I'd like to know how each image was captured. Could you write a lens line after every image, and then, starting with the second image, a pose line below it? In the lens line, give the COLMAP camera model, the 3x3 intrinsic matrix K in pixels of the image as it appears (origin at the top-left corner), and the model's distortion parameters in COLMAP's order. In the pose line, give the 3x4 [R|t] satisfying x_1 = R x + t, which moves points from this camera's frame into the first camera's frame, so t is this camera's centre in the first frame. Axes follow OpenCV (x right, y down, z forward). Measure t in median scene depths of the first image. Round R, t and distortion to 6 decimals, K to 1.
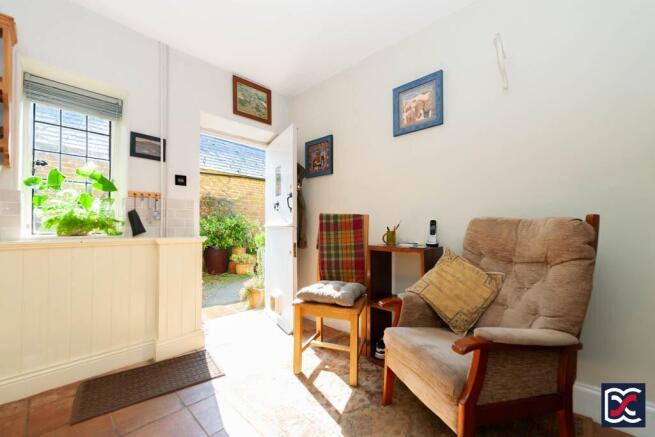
lens RADIAL K [[258.4, 0, 329.0], [0, 258.4, 231.3], [0, 0, 1]] dist [0.008298, -0.000261]
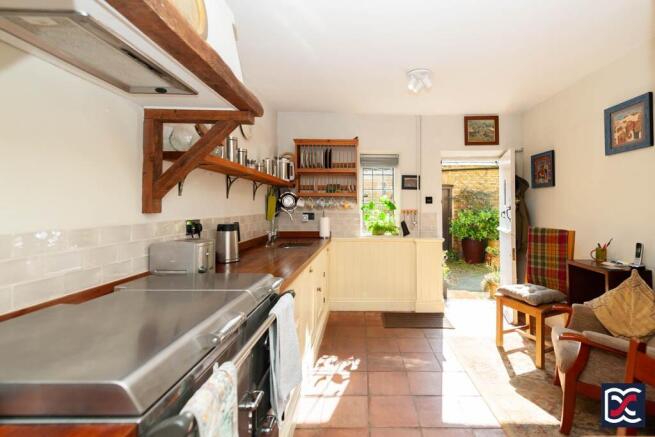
lens RADIAL K [[280.1, 0, 327.5], [0, 280.1, 218.5], [0, 0, 1]] dist [-0.000902, -0.000259]
pose [[0.585380, 0.002499, -0.810755, 0.450752], [0.014672, 0.999799, 0.013675, -0.134129], [0.810627, -0.019901, 0.585225, -0.487023]]
